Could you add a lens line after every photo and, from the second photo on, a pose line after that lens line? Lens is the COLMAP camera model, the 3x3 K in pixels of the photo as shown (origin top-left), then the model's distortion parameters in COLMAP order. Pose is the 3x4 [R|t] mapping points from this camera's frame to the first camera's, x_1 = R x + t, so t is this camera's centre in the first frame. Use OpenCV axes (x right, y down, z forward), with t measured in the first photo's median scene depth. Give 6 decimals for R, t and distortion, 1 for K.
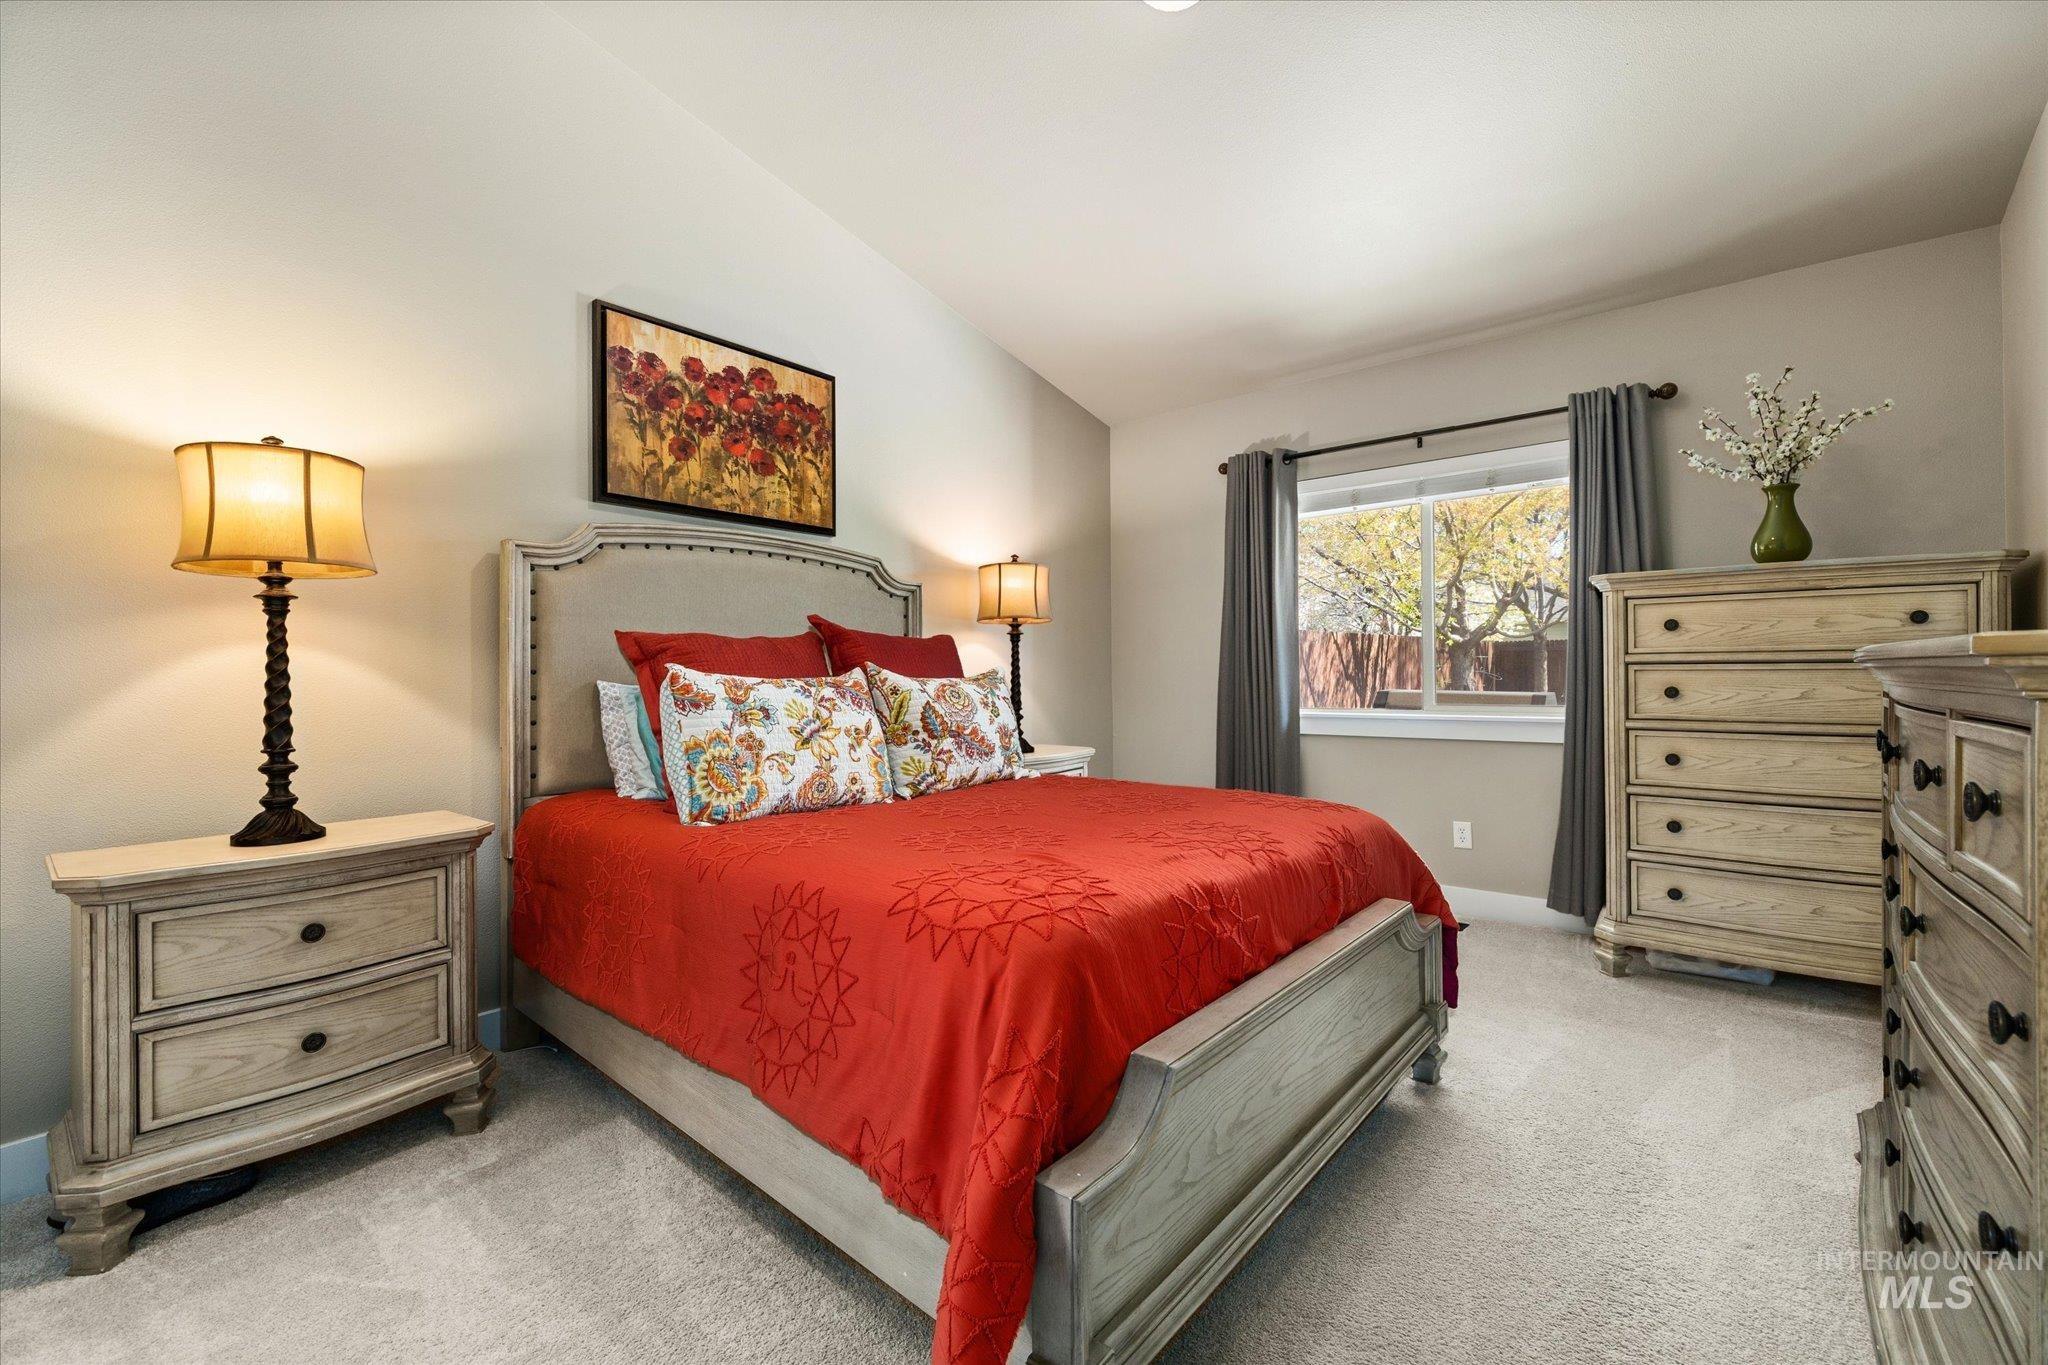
lens RADIAL K [[862.3, 0, 1021.1], [0, 862.3, 668.2], [0, 0, 1]] dist [0.002221, 0.000613]
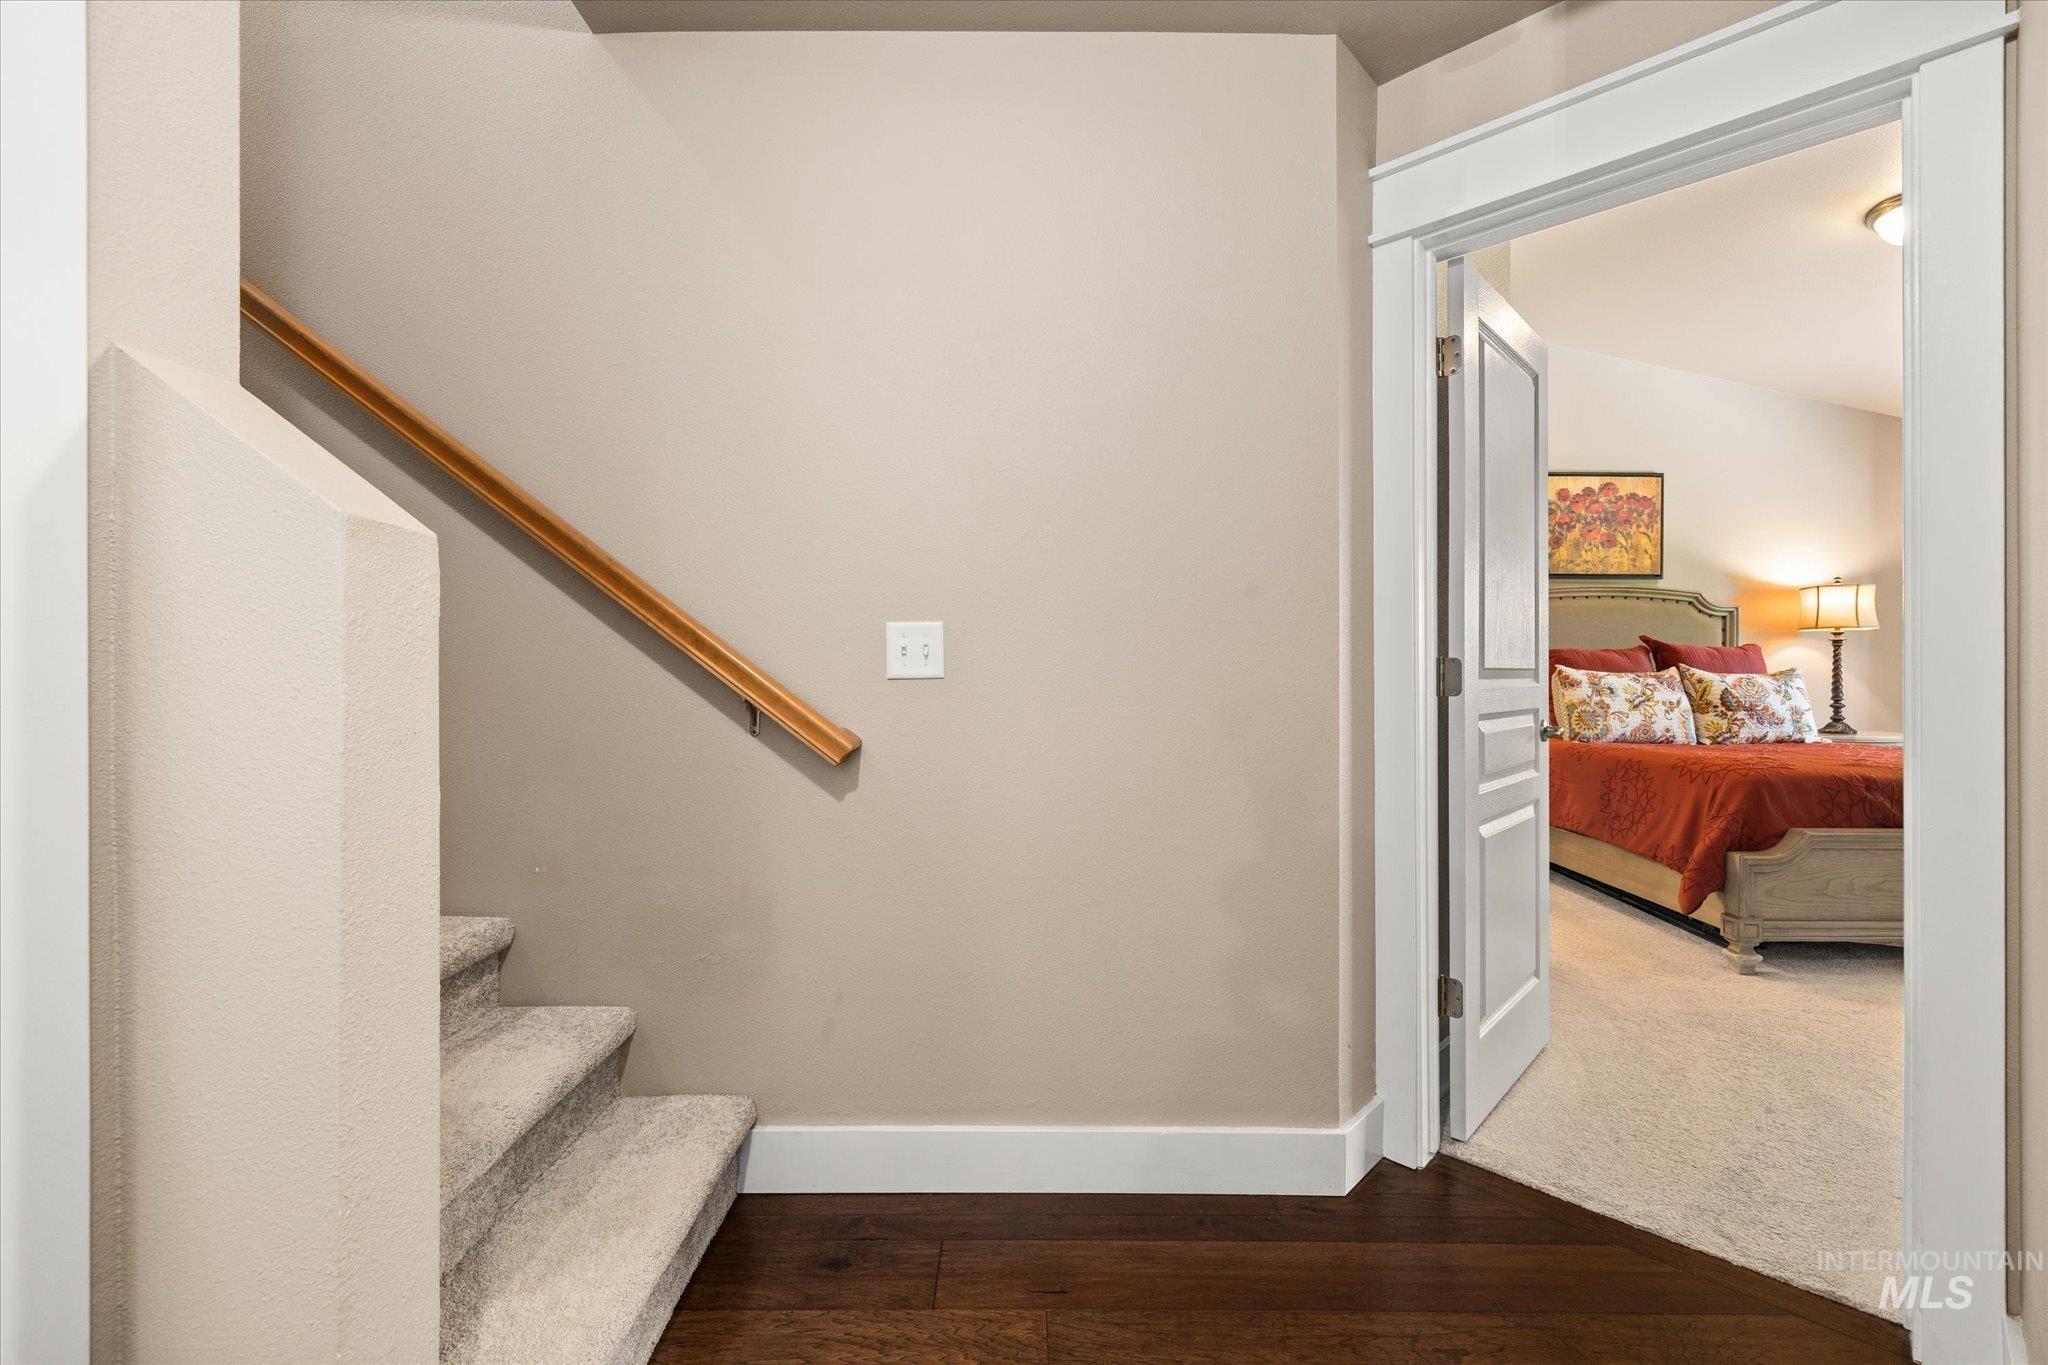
lens RADIAL K [[862.3, 0, 1033.4], [0, 862.3, 671.3], [0, 0, 1]] dist [0.002221, 0.000613]
pose [[0.647422, 0.008270, -0.762087, 0.285721], [-0.001782, 0.999955, 0.009337, -0.005467], [0.762129, -0.004687, 0.647408, -1.042493]]
